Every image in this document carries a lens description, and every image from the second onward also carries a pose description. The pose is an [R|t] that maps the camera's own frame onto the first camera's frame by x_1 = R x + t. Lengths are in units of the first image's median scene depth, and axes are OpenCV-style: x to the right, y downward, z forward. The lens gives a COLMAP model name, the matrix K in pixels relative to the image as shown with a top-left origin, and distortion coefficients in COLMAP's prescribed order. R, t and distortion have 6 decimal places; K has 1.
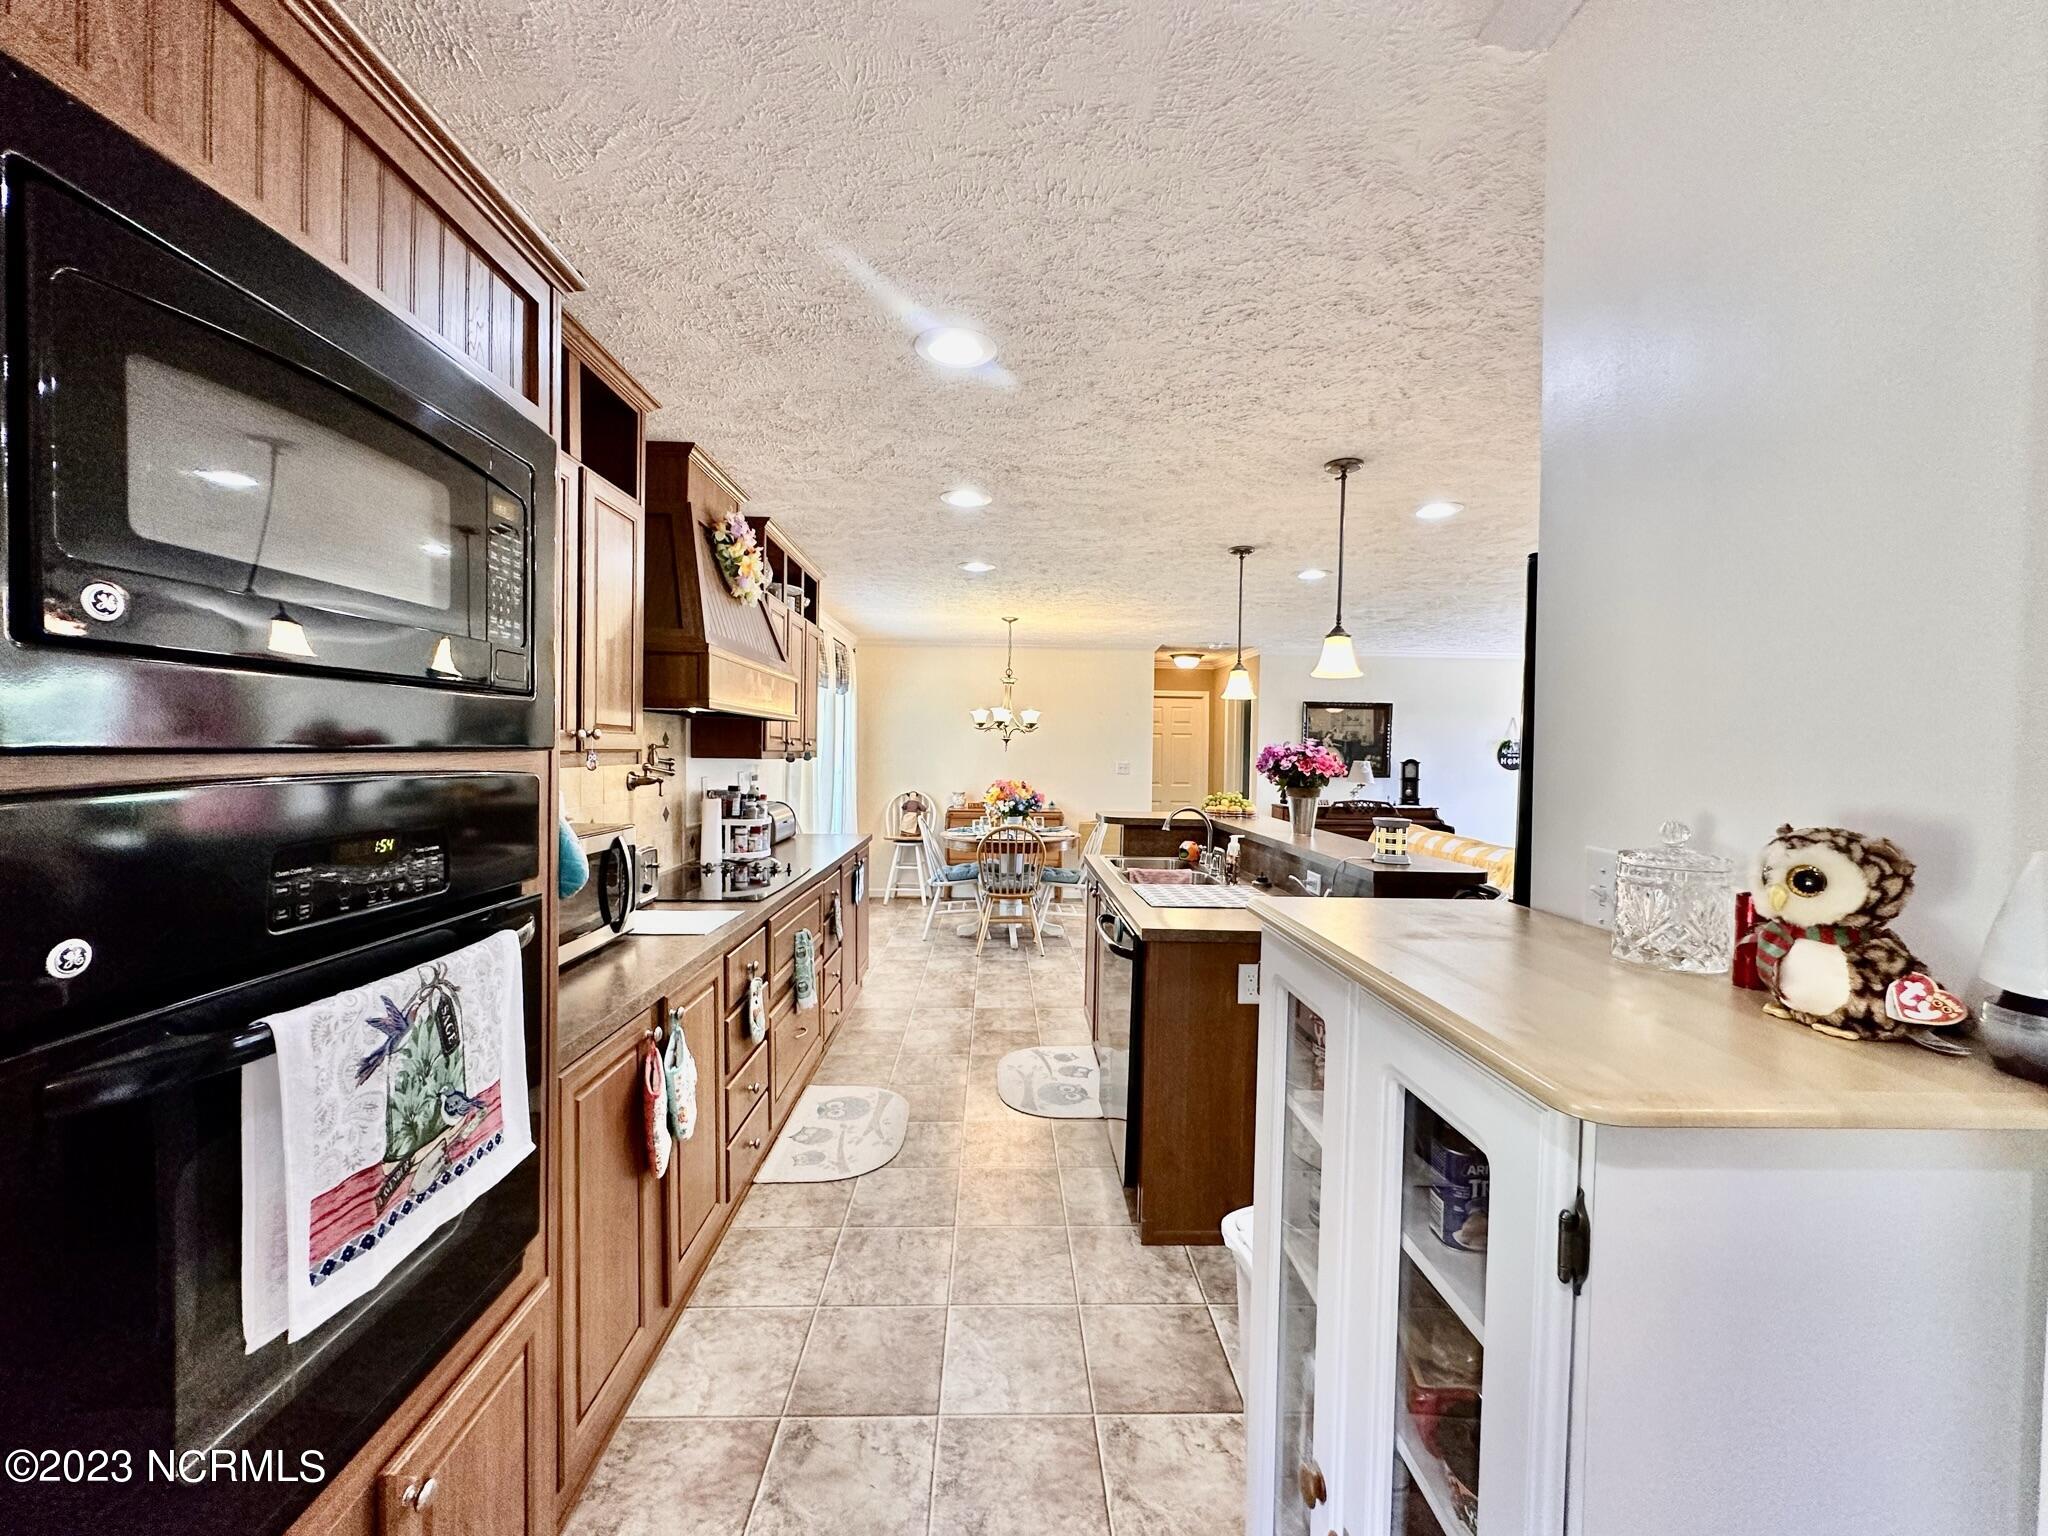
lens RADIAL K [[820.4, 0, 1026.5], [0, 820.4, 769.6], [0, 0, 1]] dist [-0.001286, 0.000667]
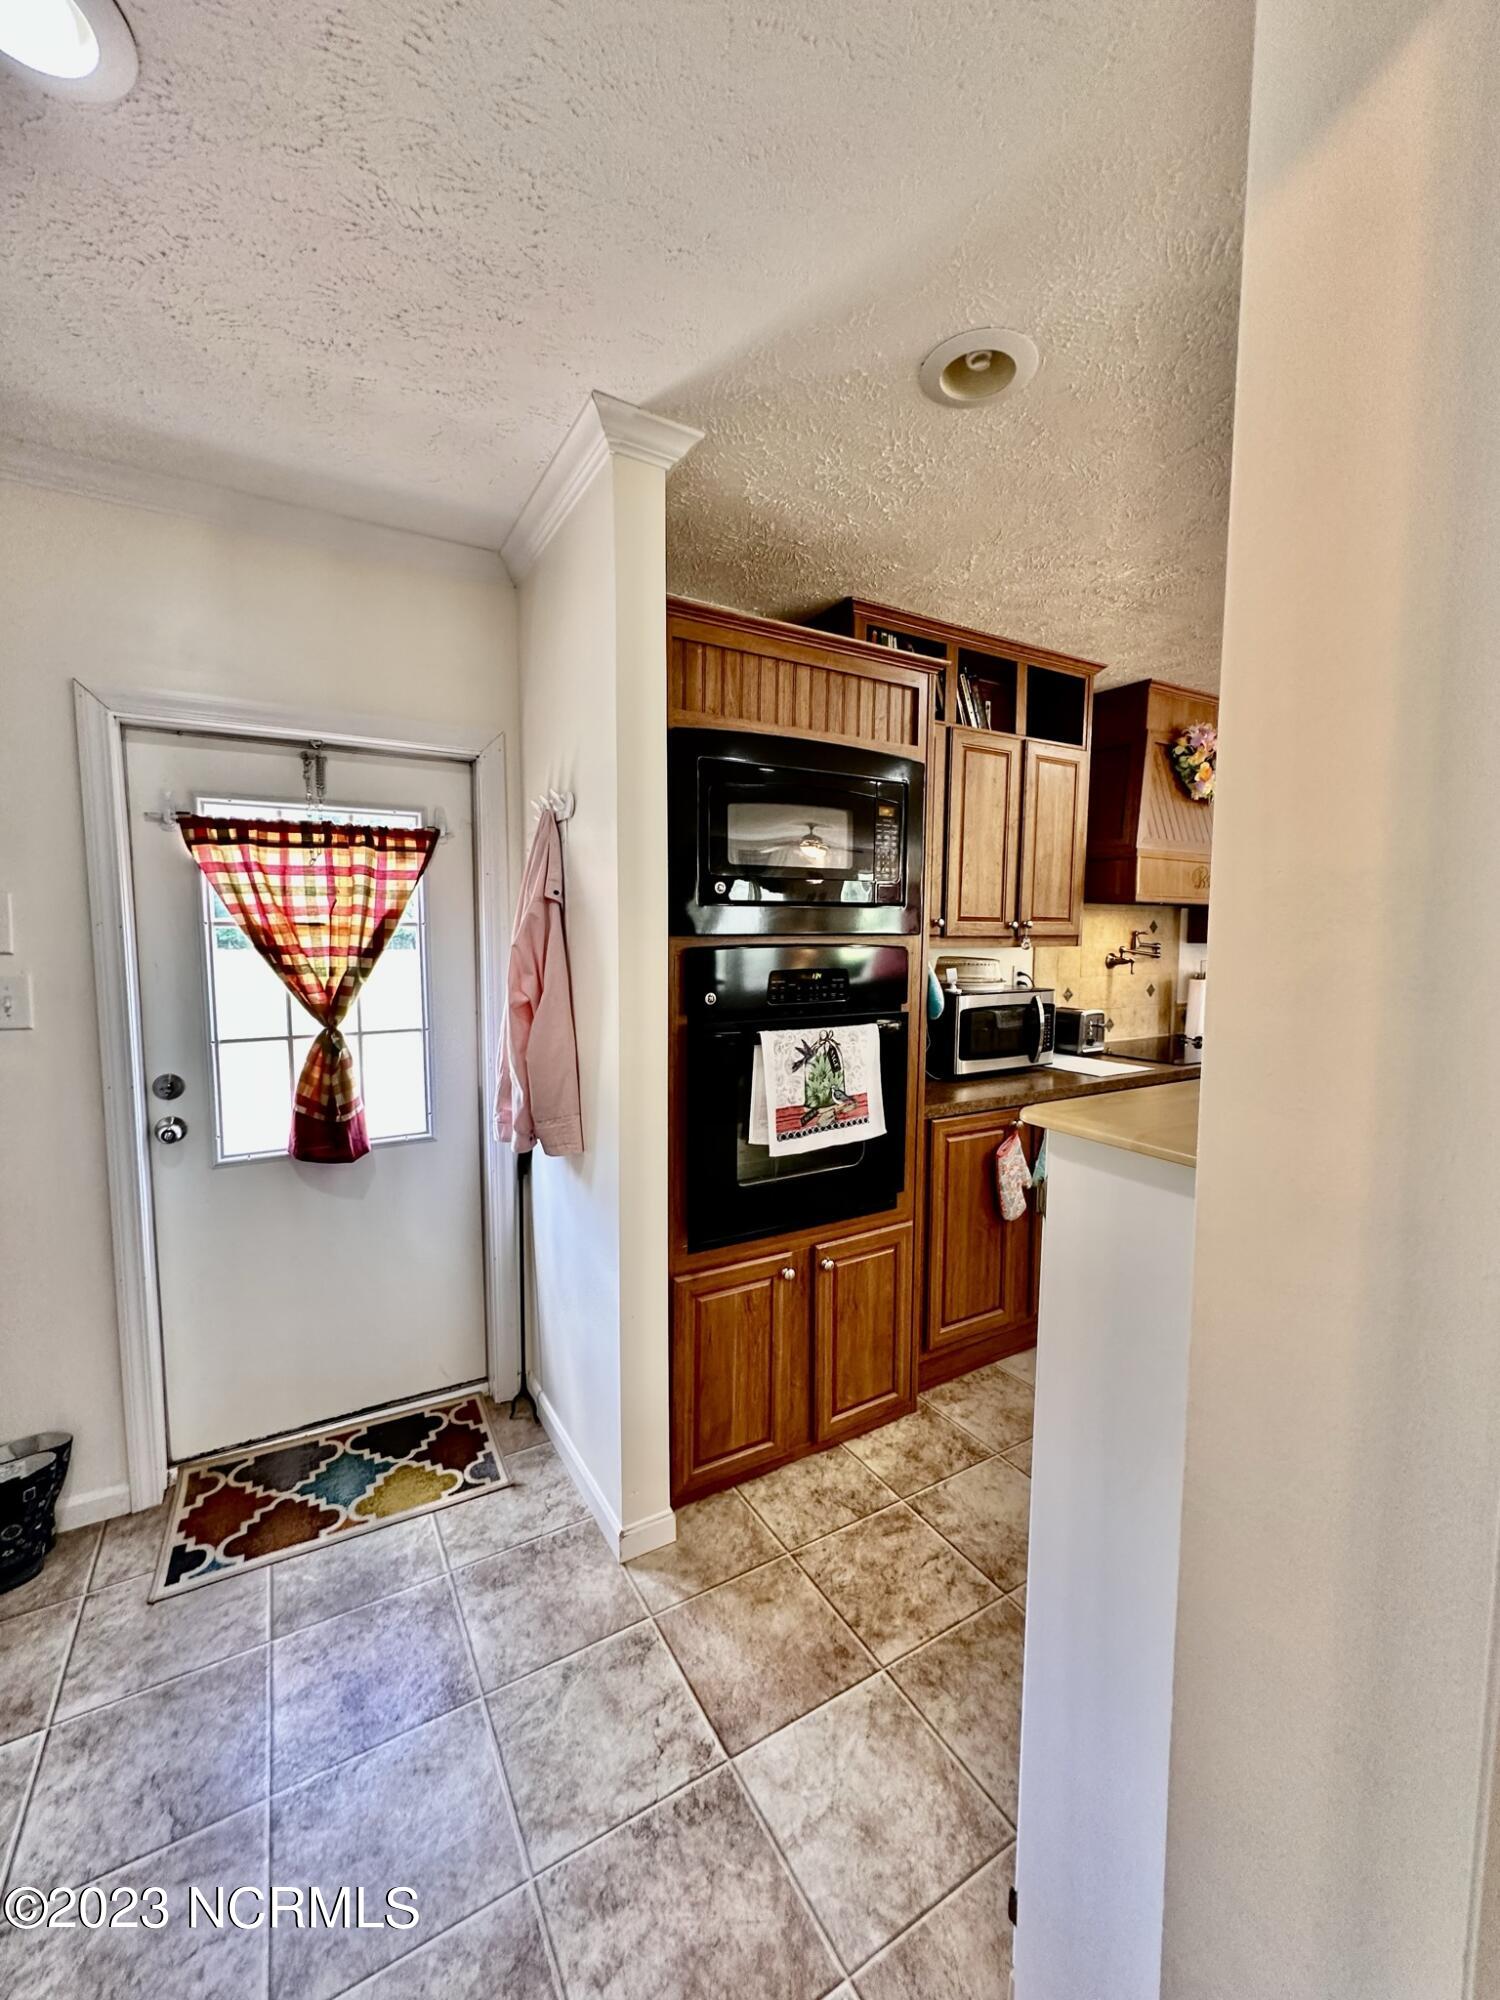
lens RADIAL K [[801.1, 0, 751.1], [0, 801.1, 1002.1], [0, 0, 1]] dist [-0.001286, 0.000667]
pose [[0.482082, 0.065317, -0.873688, 0.490657], [-0.016082, 0.997709, 0.065715, 0.007665], [0.875978, -0.017629, 0.482028, -0.113027]]
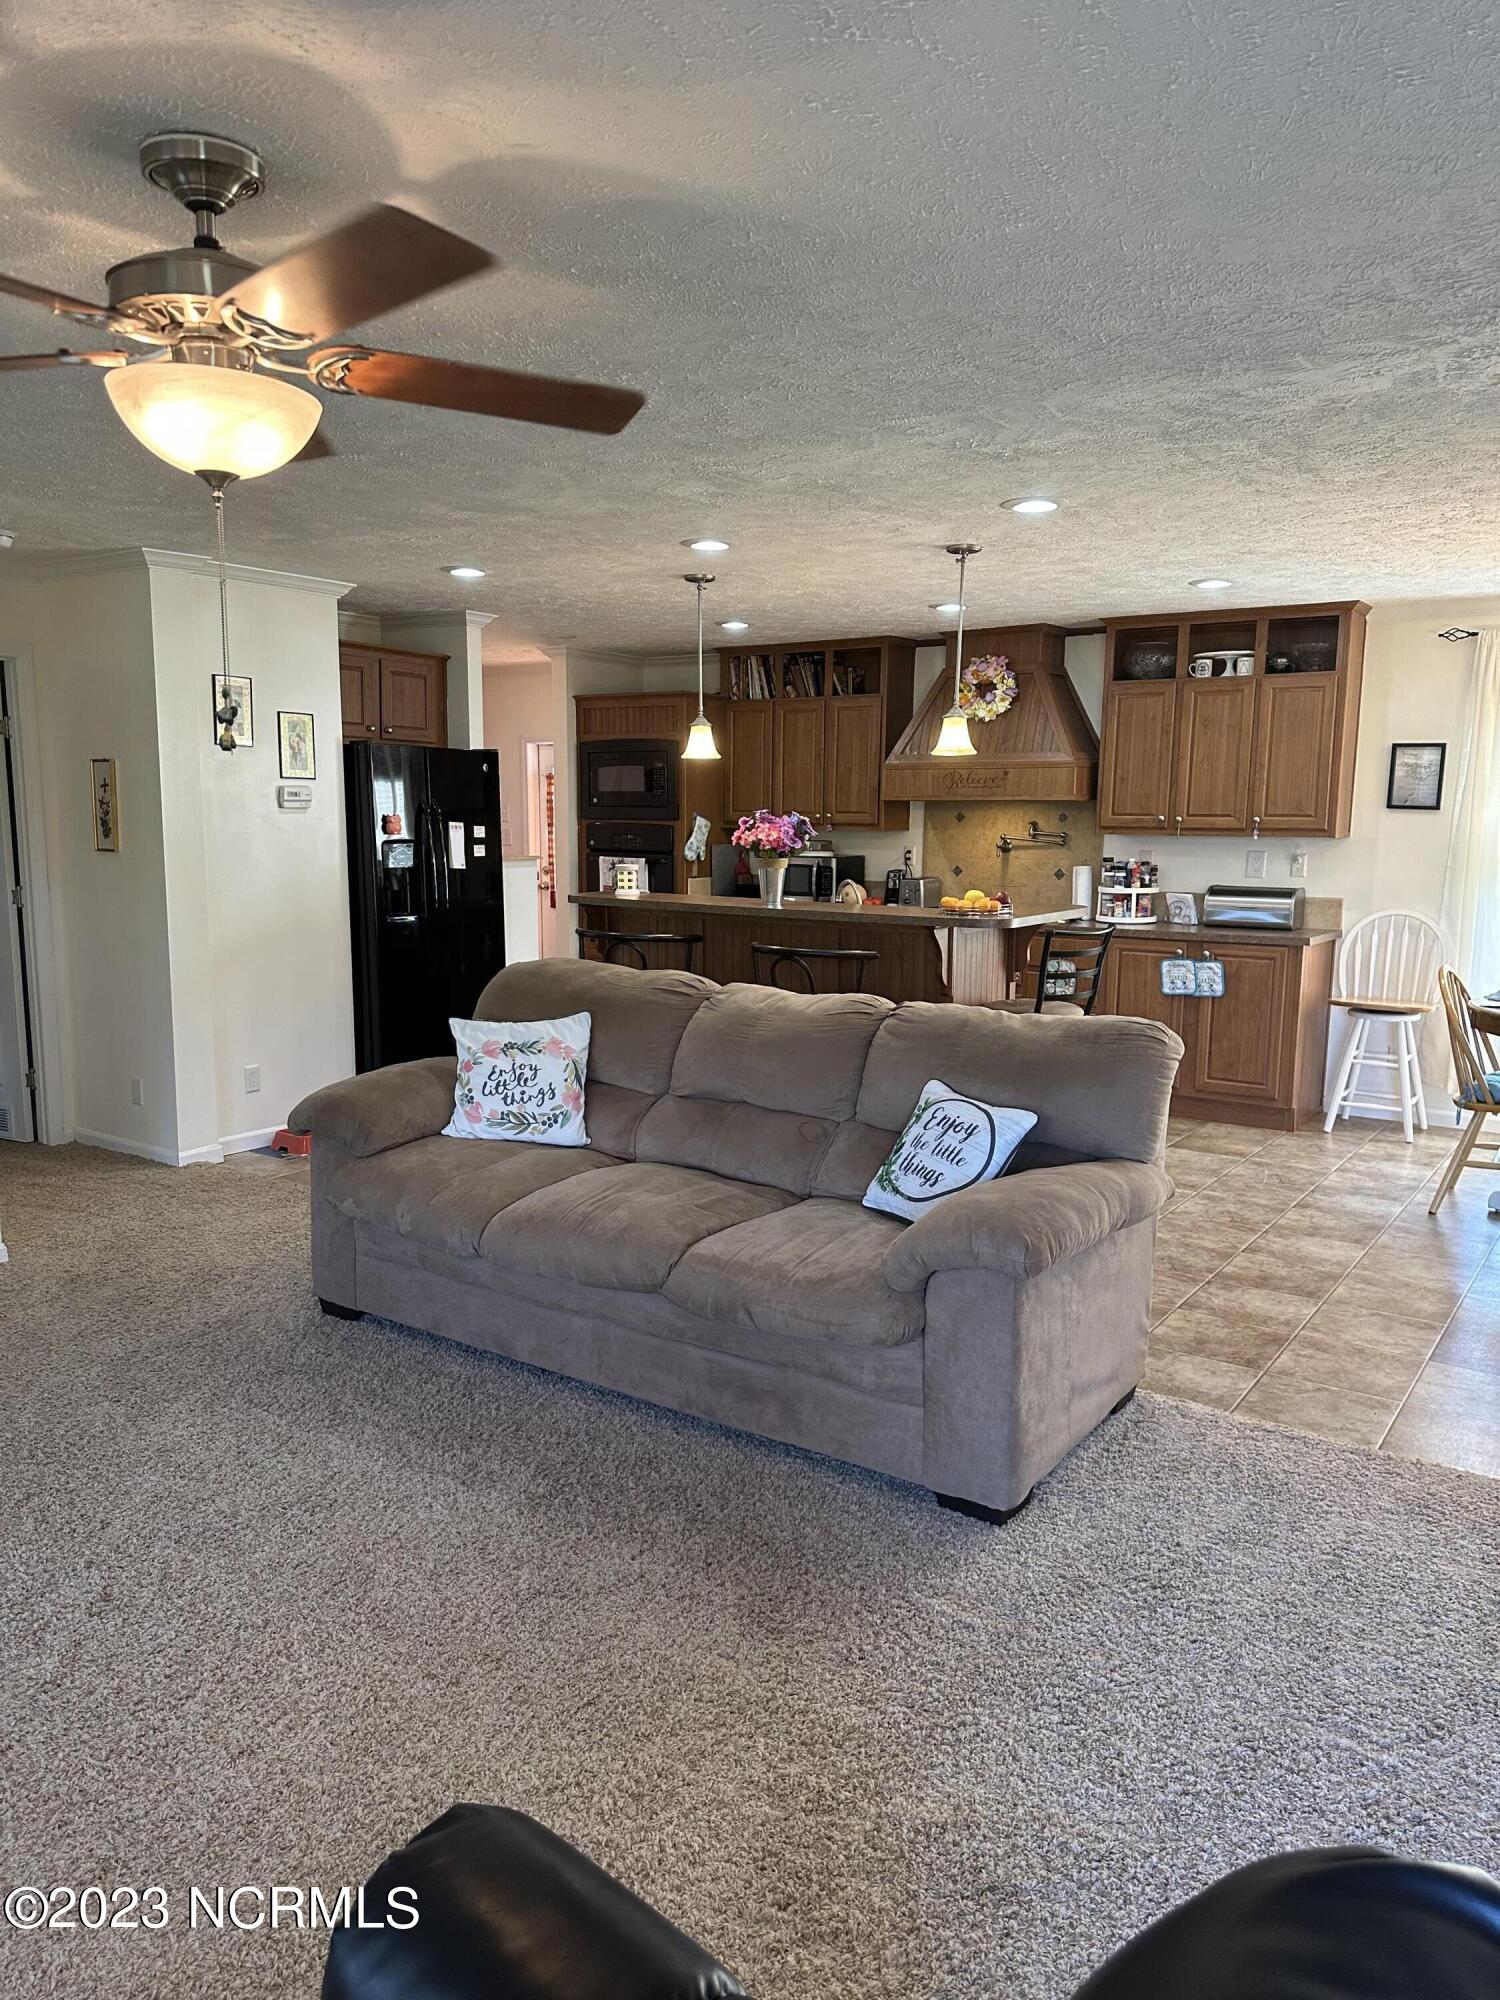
lens RADIAL K [[1398.2, 0, 744.7], [0, 1398.2, 1047.2], [0, 0, 1]] dist [0.036216, -0.000447]
pose [[-0.595497, 0.114462, -0.795161, 2.845651], [-0.037356, 0.984782, 0.169734, -0.063212], [0.802489, 0.130780, -0.582159, 3.233308]]
